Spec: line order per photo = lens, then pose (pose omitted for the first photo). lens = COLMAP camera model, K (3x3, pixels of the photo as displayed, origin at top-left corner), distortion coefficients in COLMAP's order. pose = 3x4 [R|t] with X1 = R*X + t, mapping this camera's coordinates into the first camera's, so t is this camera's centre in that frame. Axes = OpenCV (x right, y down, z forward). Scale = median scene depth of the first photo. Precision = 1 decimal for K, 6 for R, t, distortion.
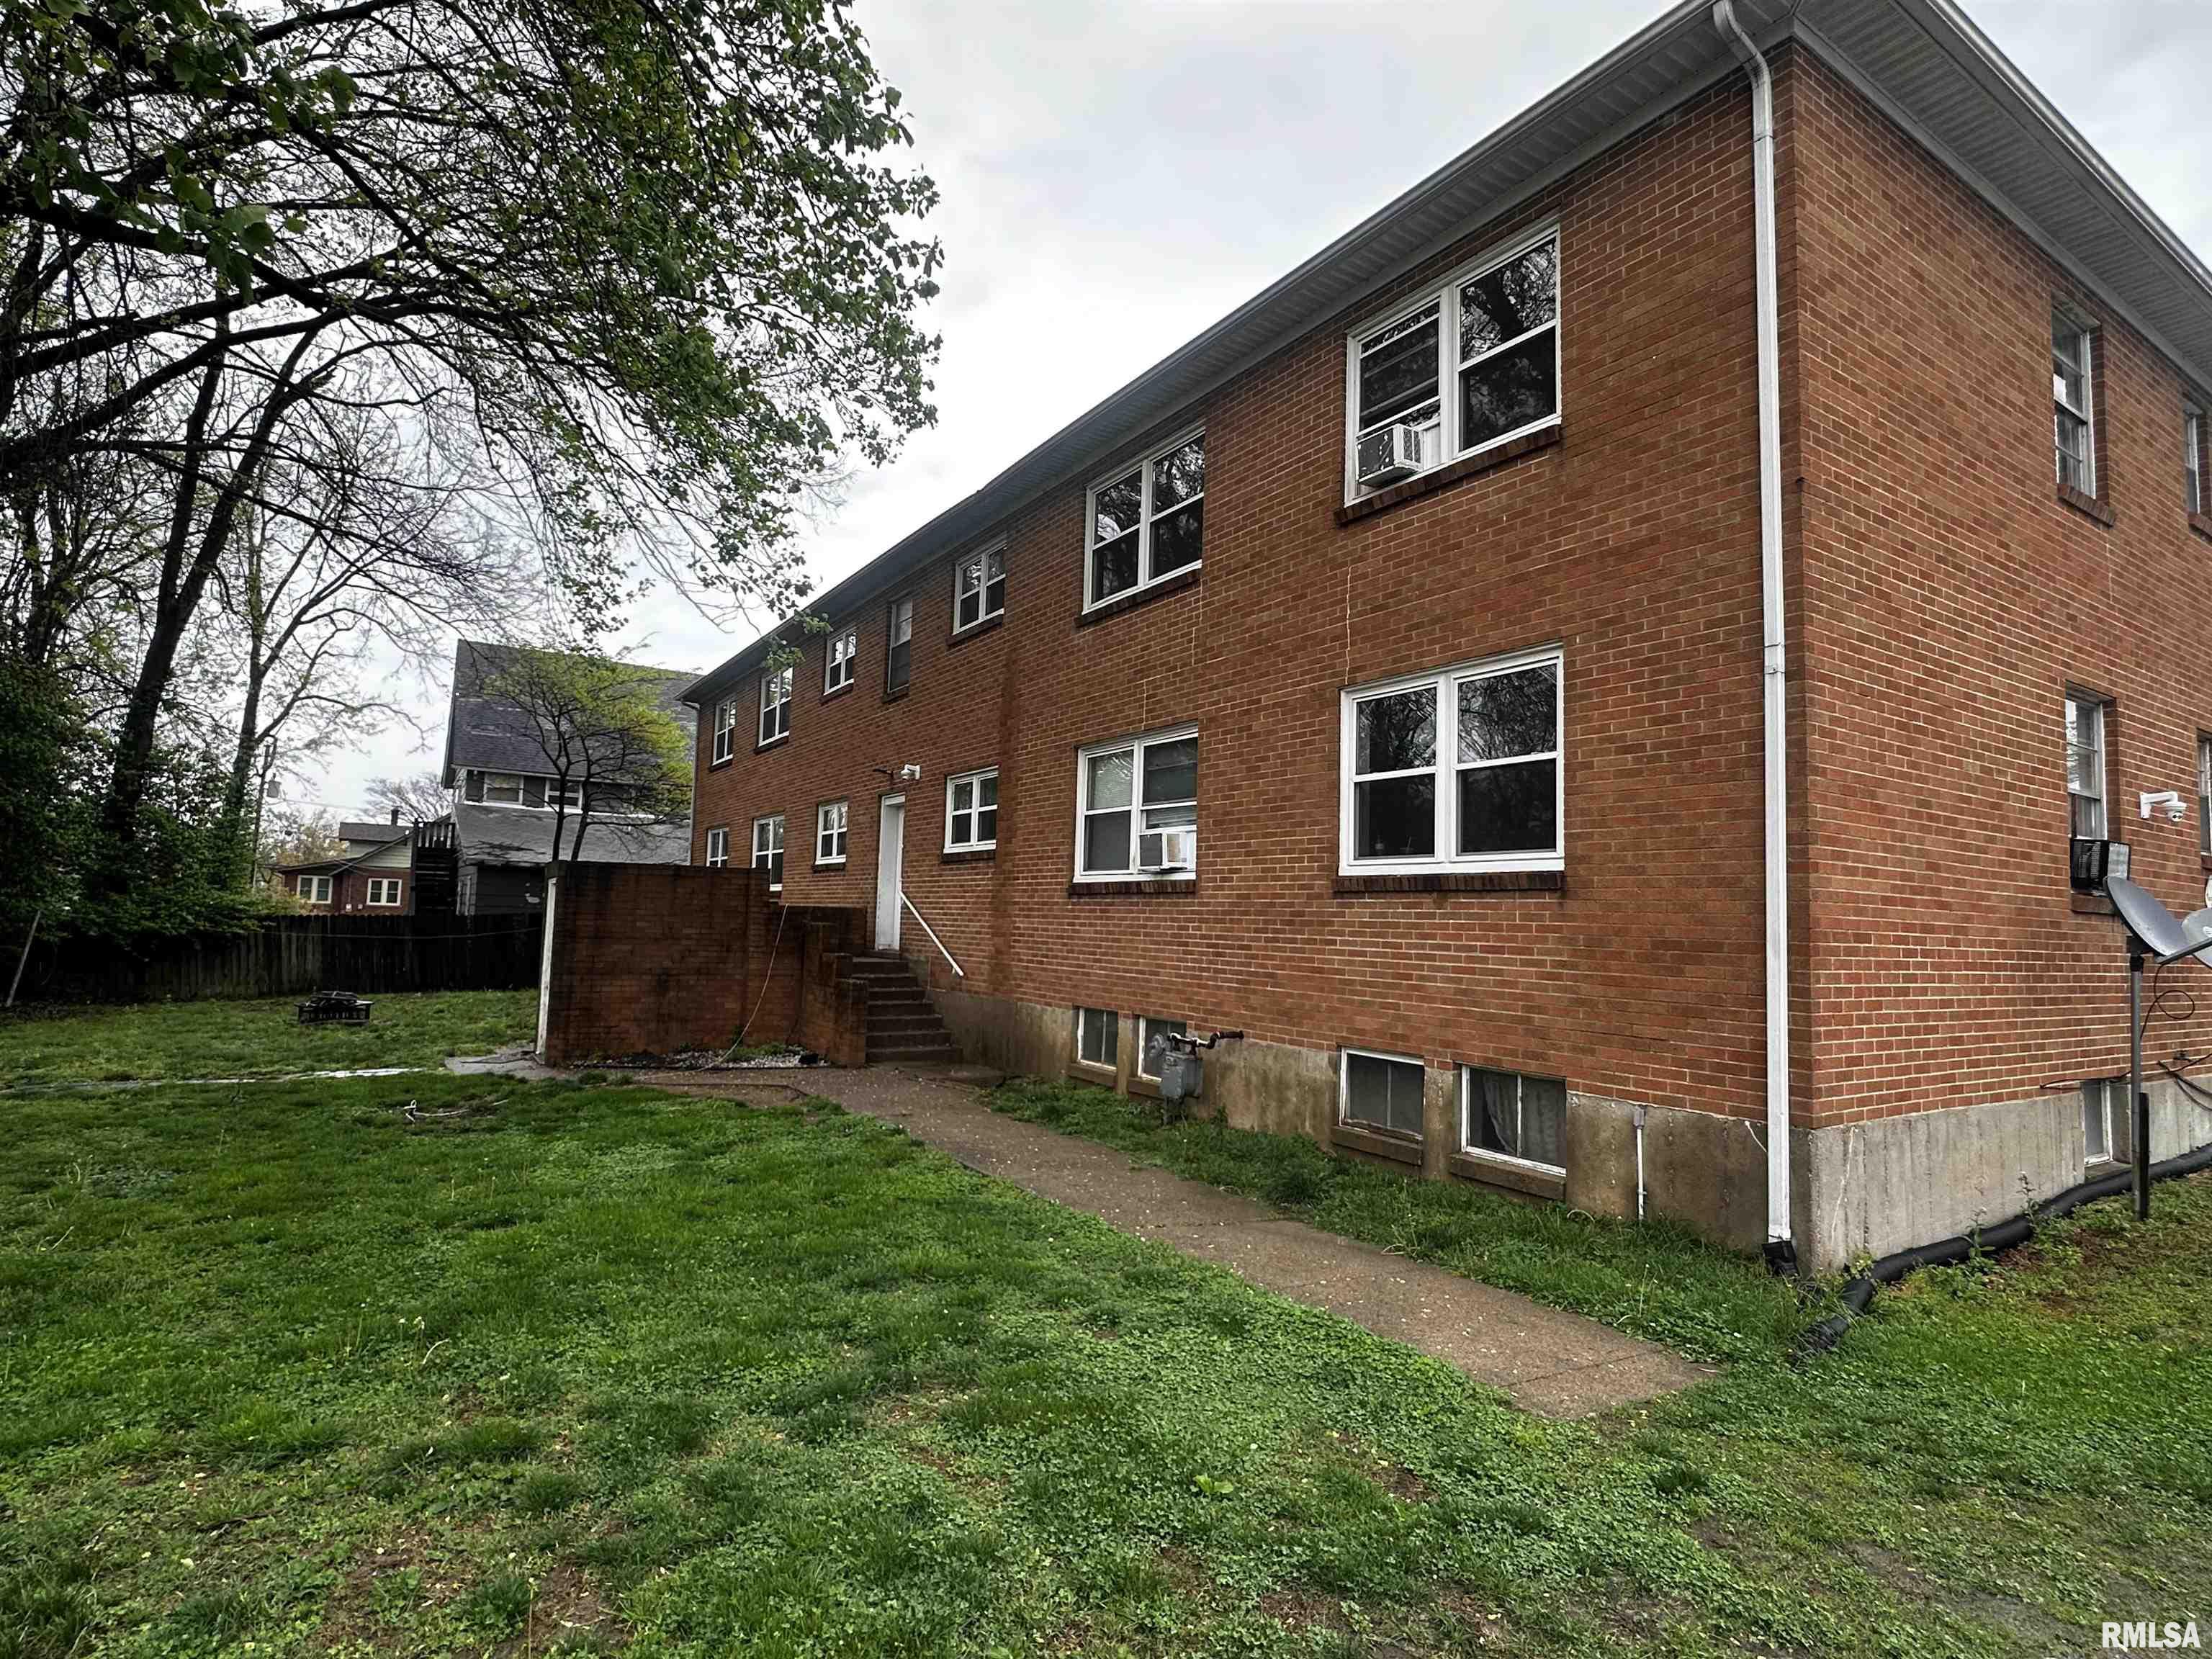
lens RADIAL K [[1135.7, 0, 1106.0], [0, 1135.7, 829.5], [0, 0, 1]] dist [-0.004623, 0.001040]
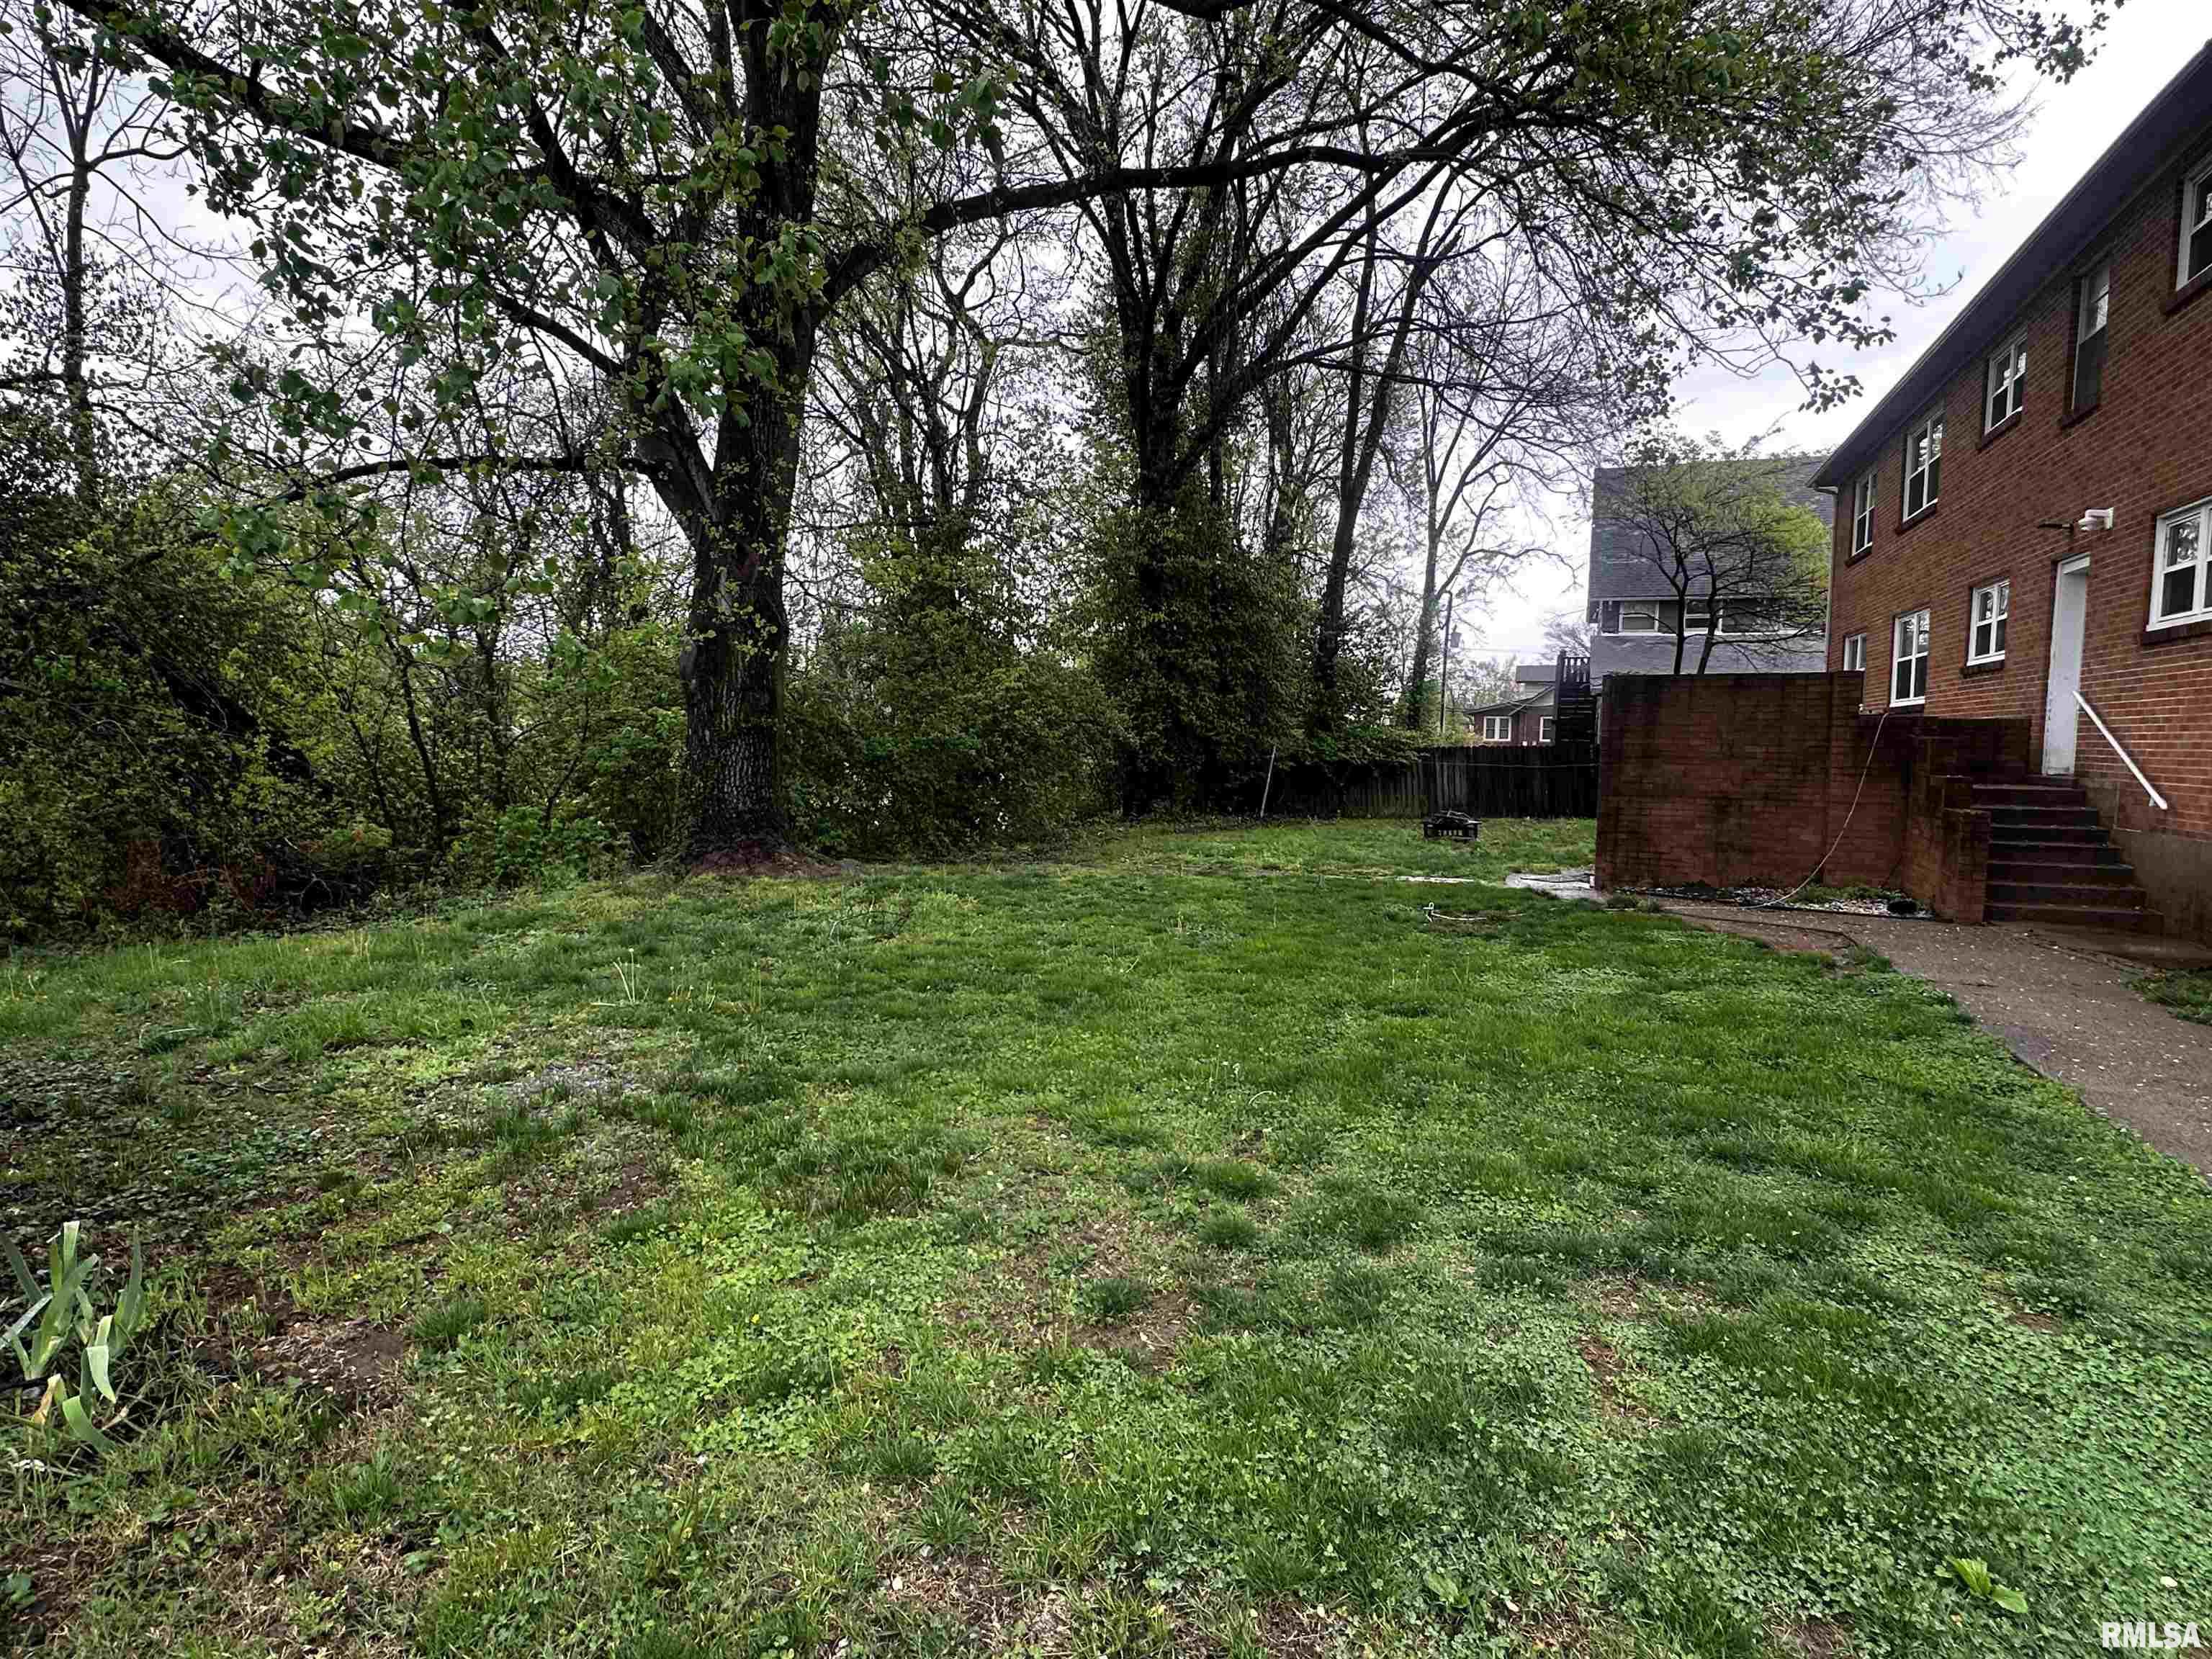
lens RADIAL K [[1171.8, 0, 1106.0], [0, 1171.8, 829.5], [0, 0, 1]] dist [-0.000635, -0.000697]
pose [[0.576785, 0.041708, -0.815830, 0.095096], [0.072243, 0.992178, 0.101799, 0.028188], [0.813695, -0.117654, 0.569261, 0.099692]]
